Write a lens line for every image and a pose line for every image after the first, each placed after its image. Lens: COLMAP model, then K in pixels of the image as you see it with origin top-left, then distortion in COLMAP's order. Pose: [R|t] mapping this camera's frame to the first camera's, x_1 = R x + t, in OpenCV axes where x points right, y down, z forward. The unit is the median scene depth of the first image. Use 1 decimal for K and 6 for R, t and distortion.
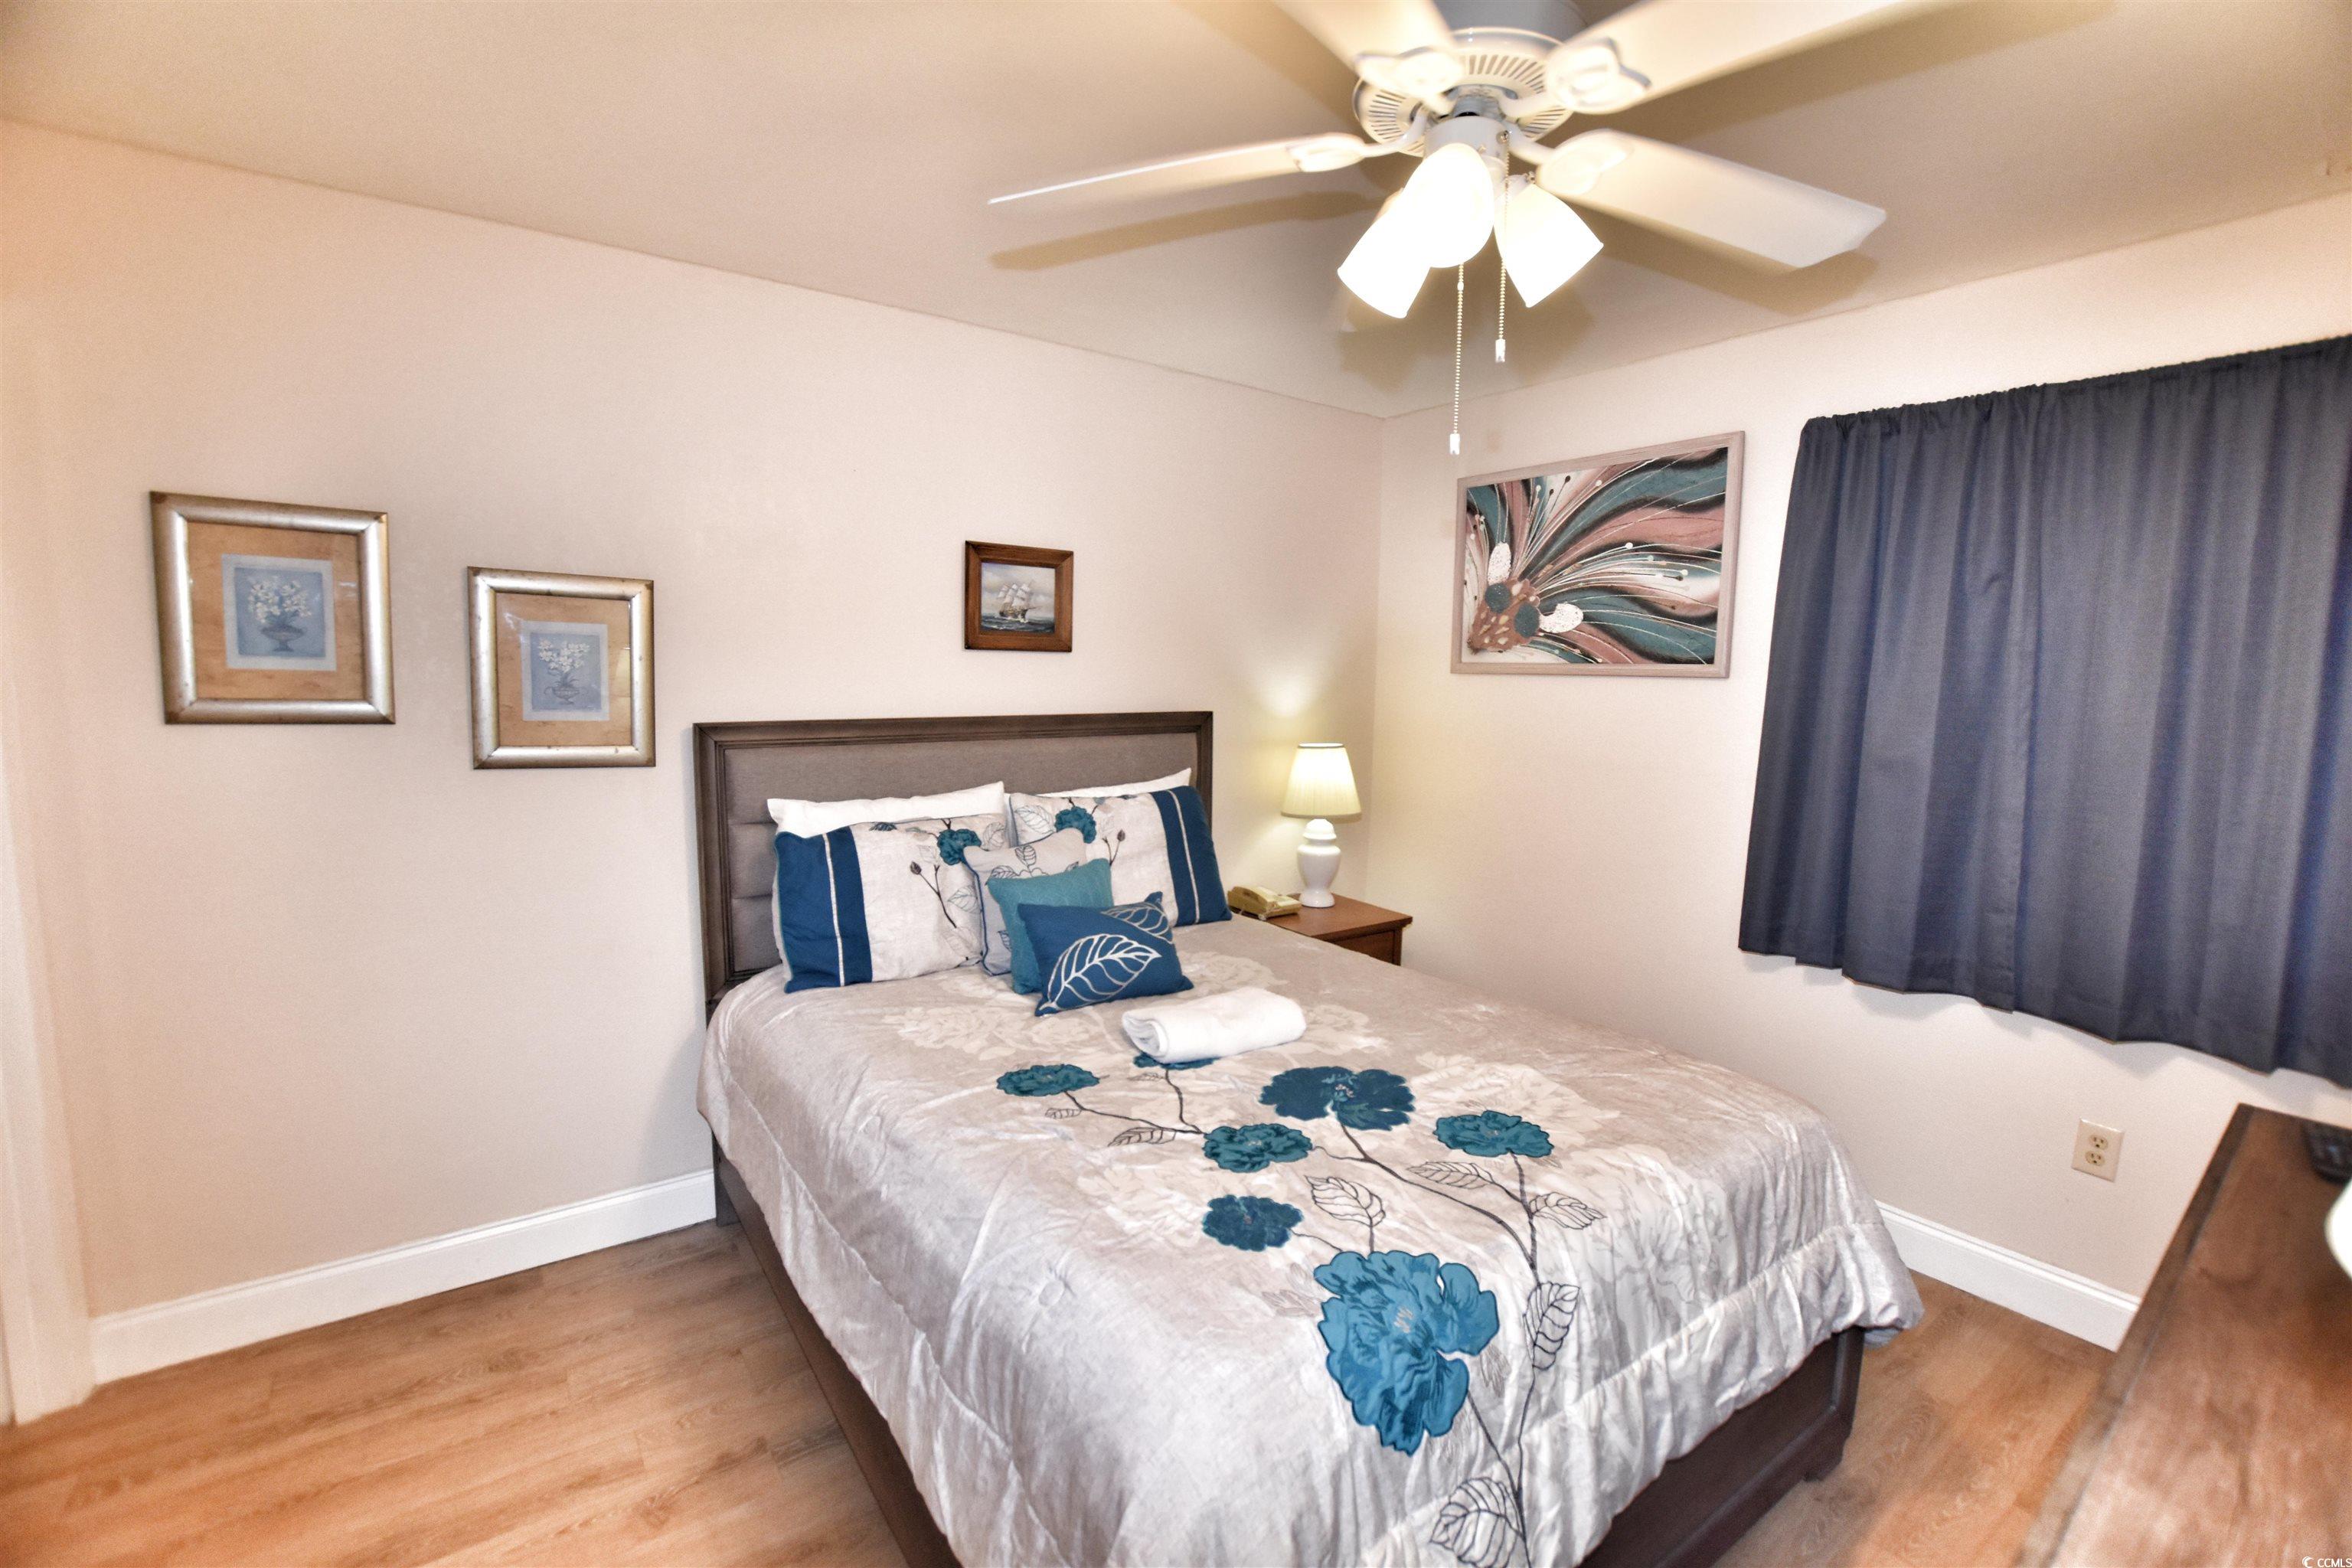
lens RADIAL K [[1032.1, 0, 1190.2], [0, 1032.1, 790.7], [0, 0, 1]] dist [-0.029910, 0.000639]
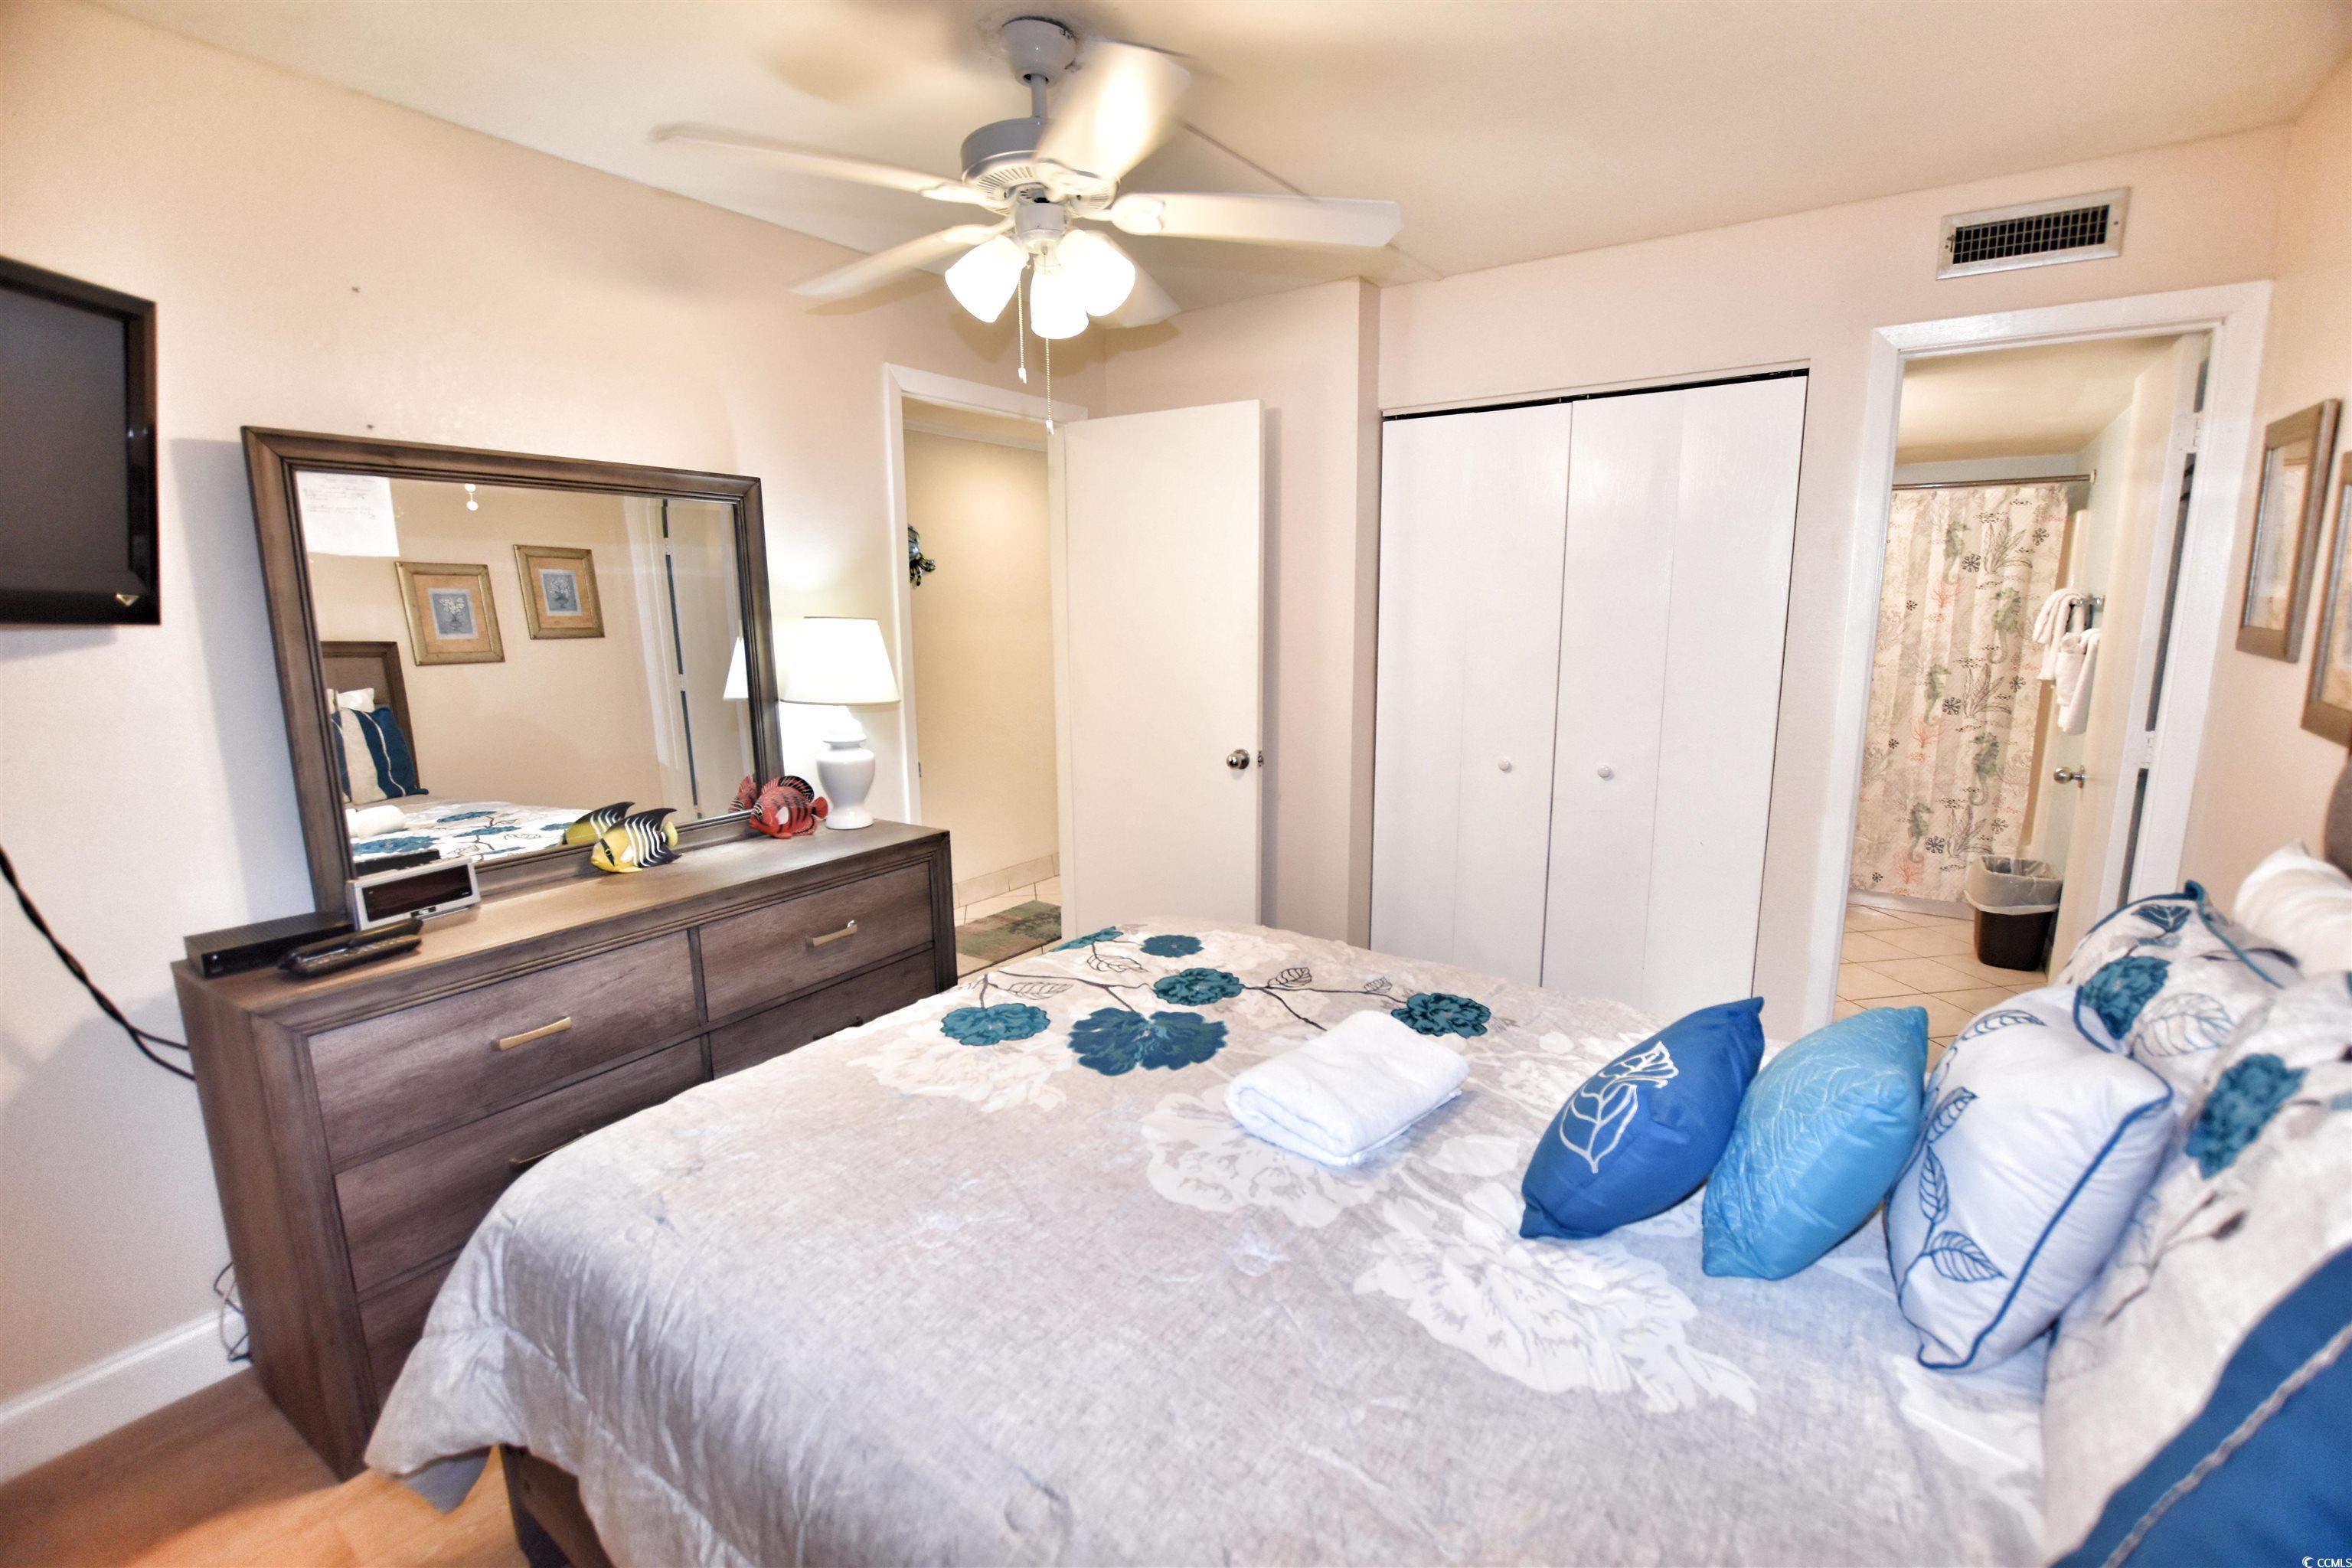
lens RADIAL K [[1032.1, 0, 1190.2], [0, 1032.1, 790.7], [0, 0, 1]] dist [-0.029910, 0.000639]
pose [[-0.944673, 0.050661, -0.324077, 0.357084], [-0.045348, 0.958342, 0.282001, -0.167007], [0.324863, 0.281095, -0.903022, 1.600953]]
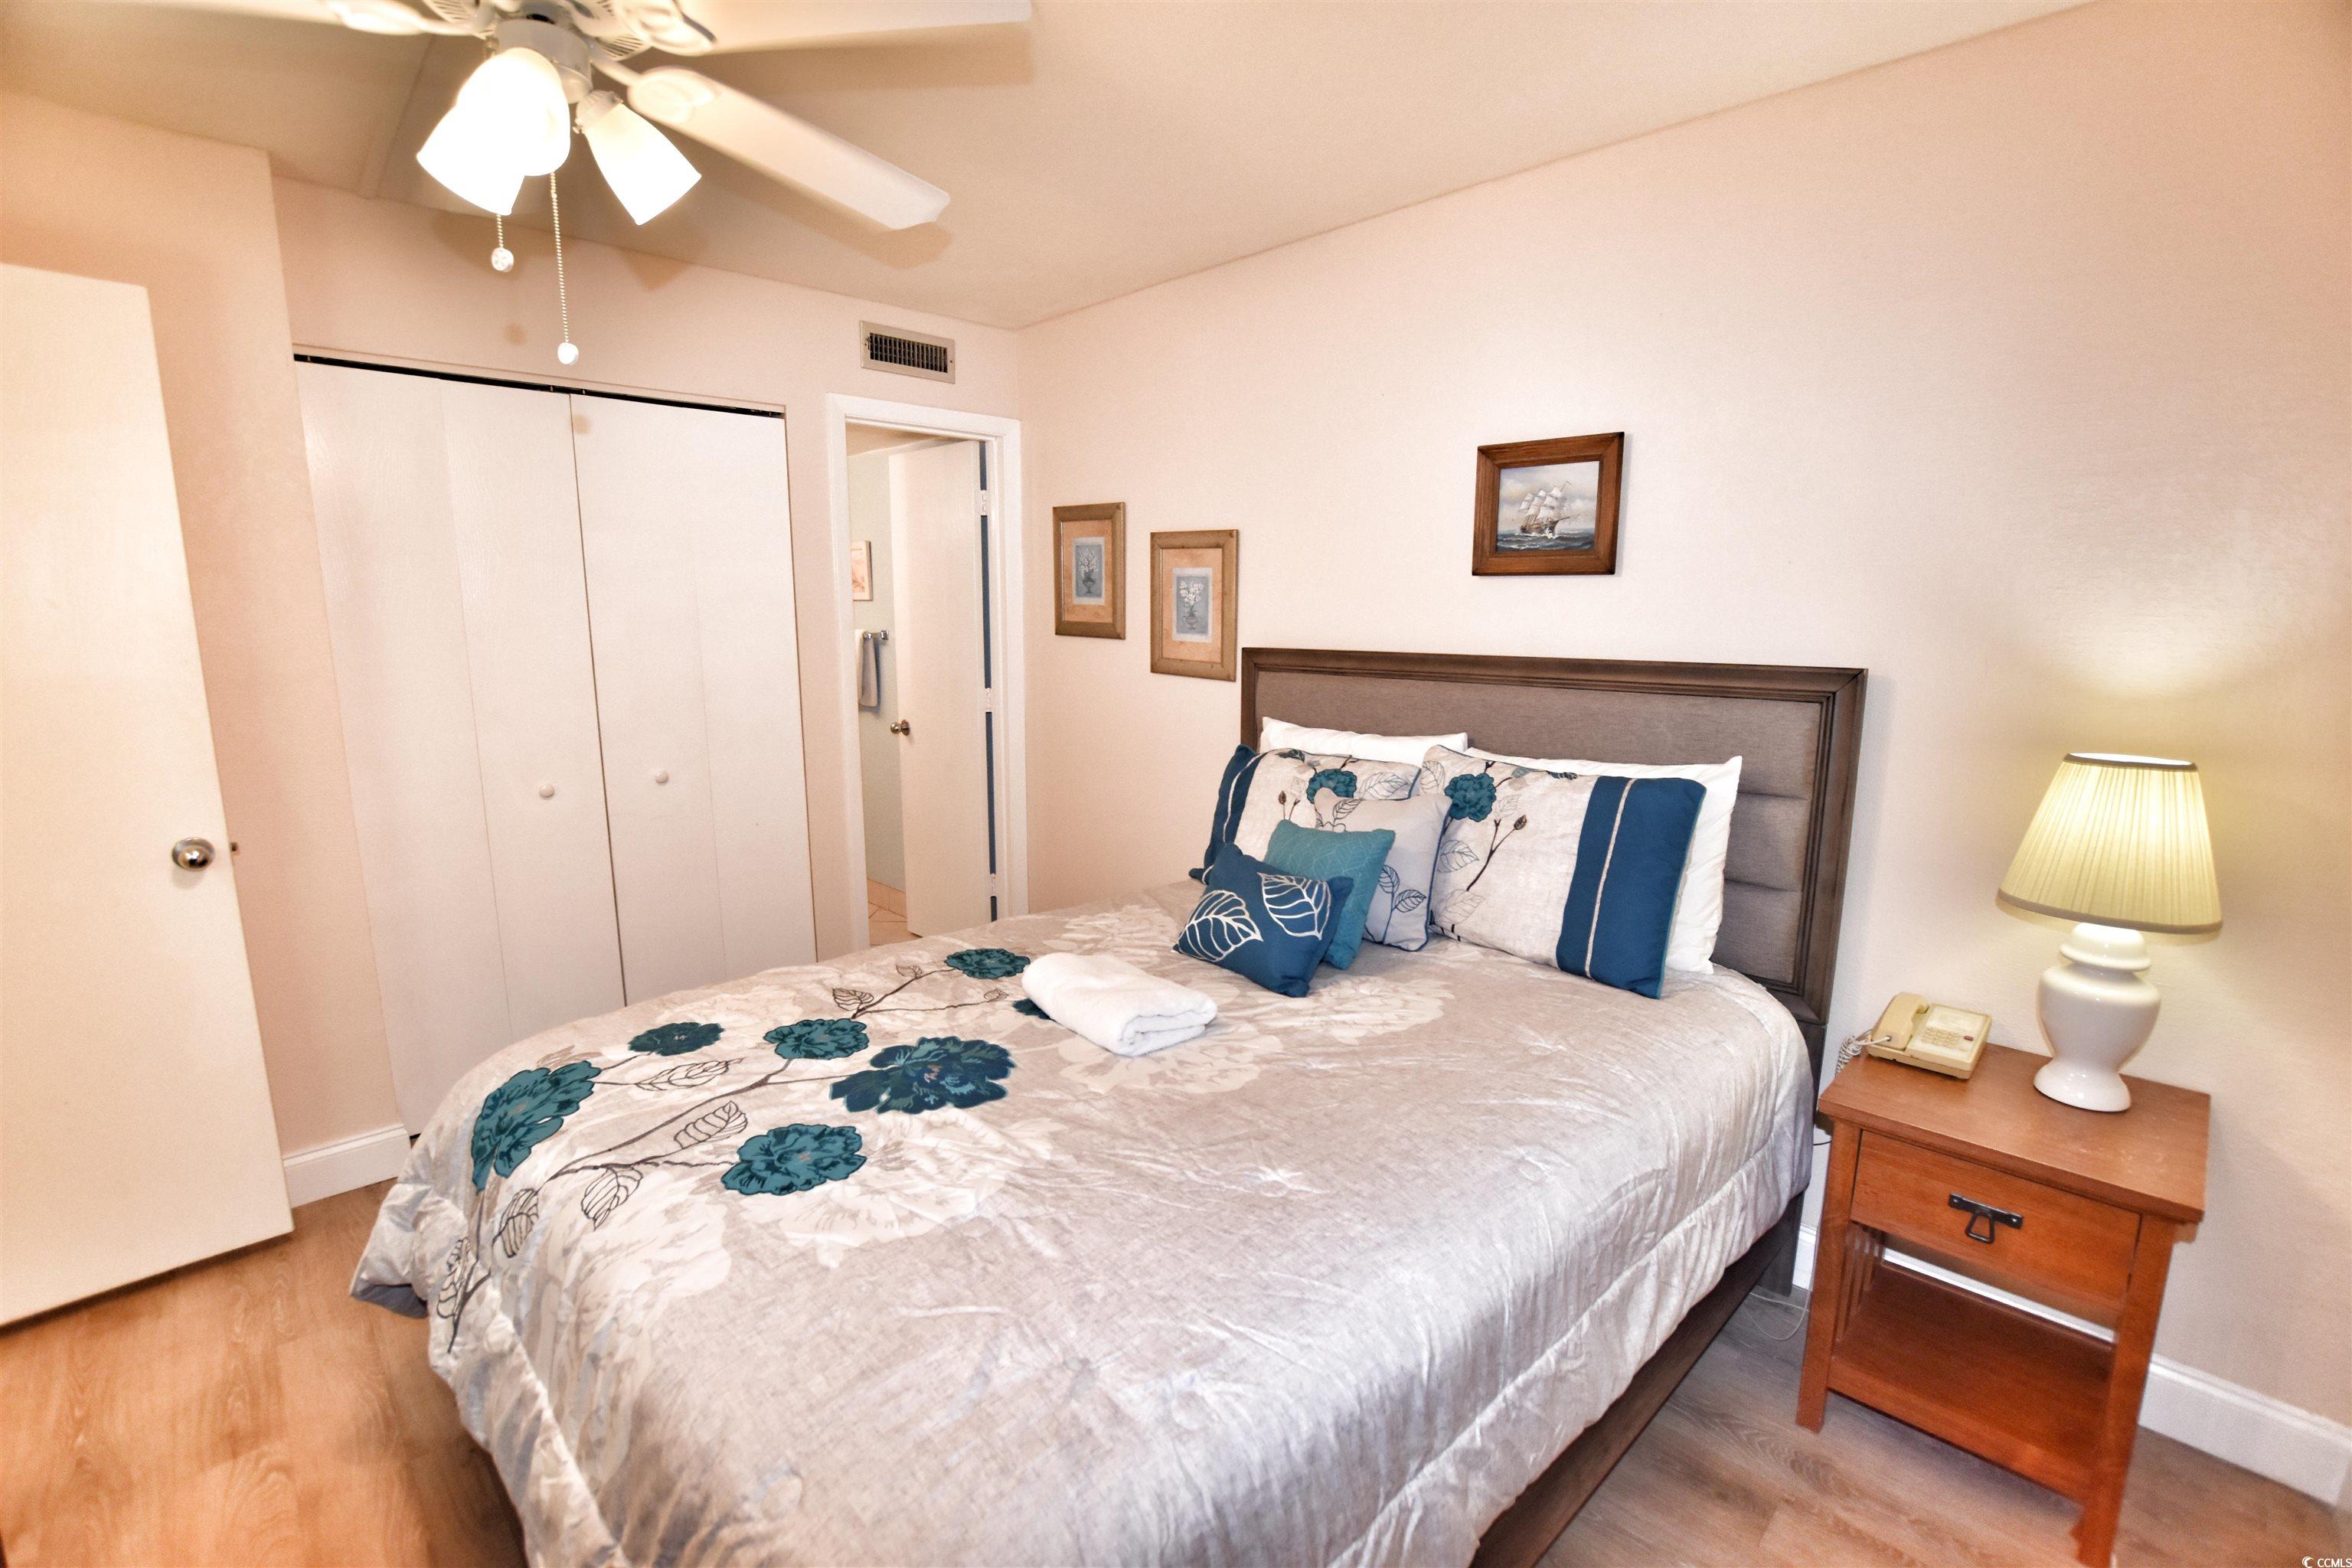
lens RADIAL K [[1032.1, 0, 1190.2], [0, 1032.1, 790.7], [0, 0, 1]] dist [-0.029910, 0.000639]
pose [[0.150637, 0.157013, -0.976041, 0.880606], [-0.118611, 0.983045, 0.139834, -0.077503], [0.981448, 0.094705, 0.166706, 0.933163]]
